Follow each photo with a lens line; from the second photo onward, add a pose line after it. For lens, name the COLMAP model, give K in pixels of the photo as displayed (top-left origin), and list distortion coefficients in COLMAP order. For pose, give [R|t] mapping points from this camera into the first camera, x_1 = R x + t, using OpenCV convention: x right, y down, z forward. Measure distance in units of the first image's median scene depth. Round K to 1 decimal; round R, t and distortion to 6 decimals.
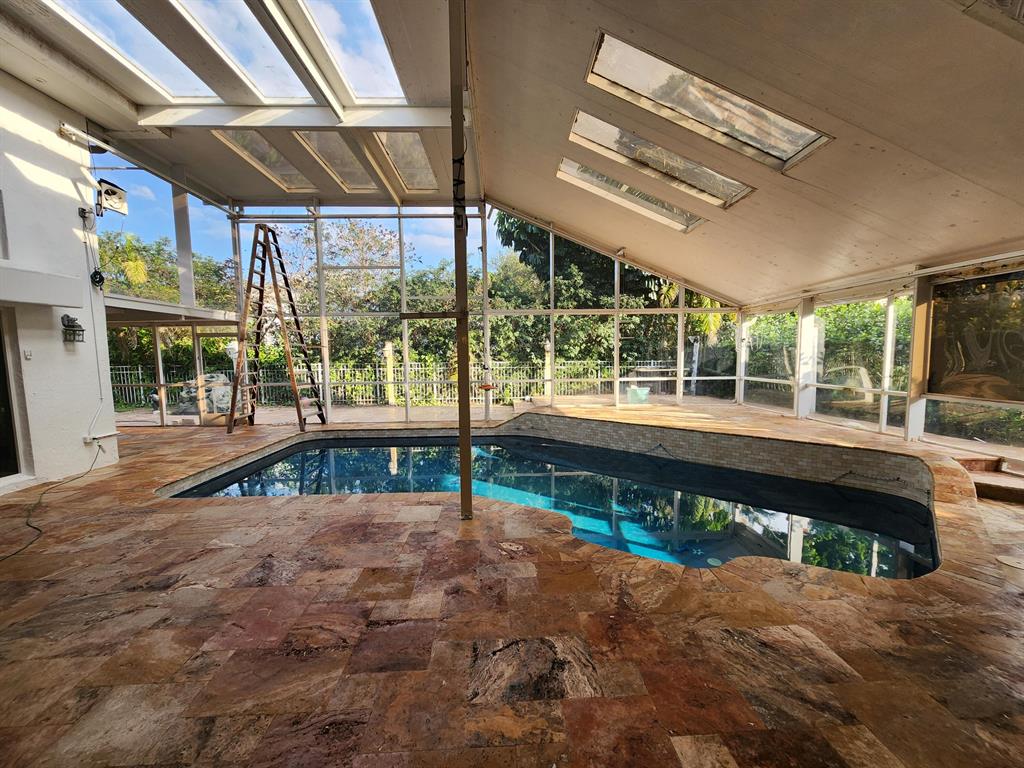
lens RADIAL K [[416.0, 0, 512.0], [0, 416.0, 384.0], [0, 0, 1]] dist [-0.000200, -0.000593]
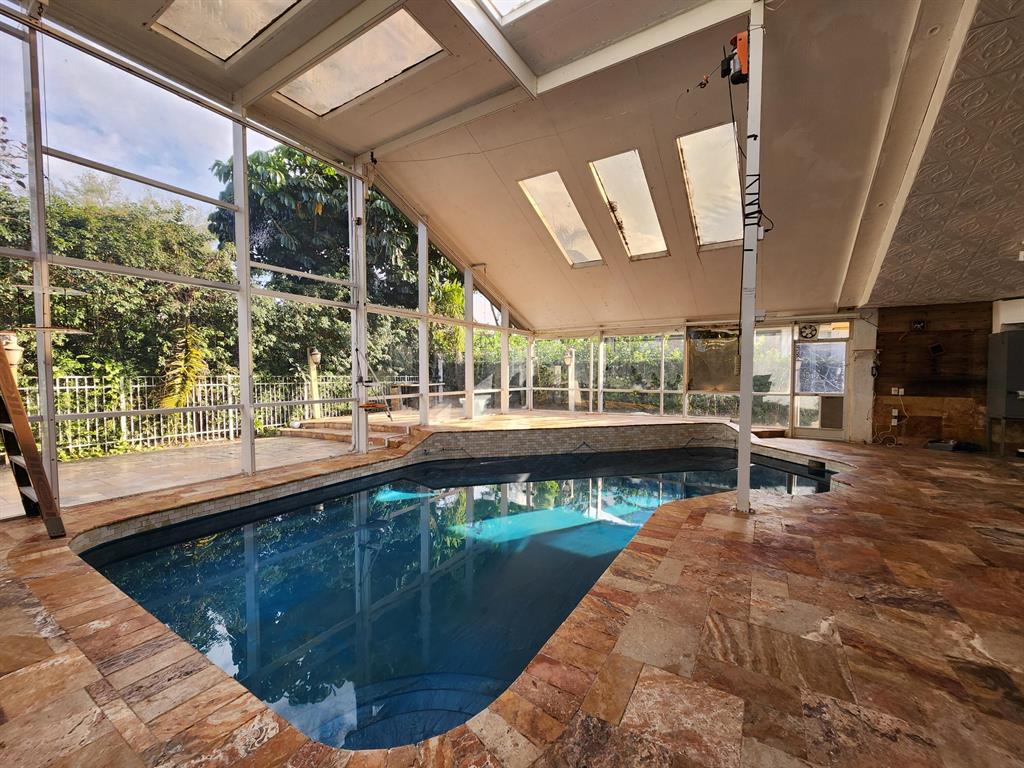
lens RADIAL K [[413.5, 0, 517.2], [0, 413.5, 386.8], [0, 0, 1]] dist [-0.000623, -0.000074]
pose [[0.551501, -0.014707, 0.834044, -0.673992], [0.050221, 0.998616, -0.015599, -0.003309], [-0.832661, 0.050490, 0.551477, 0.463440]]
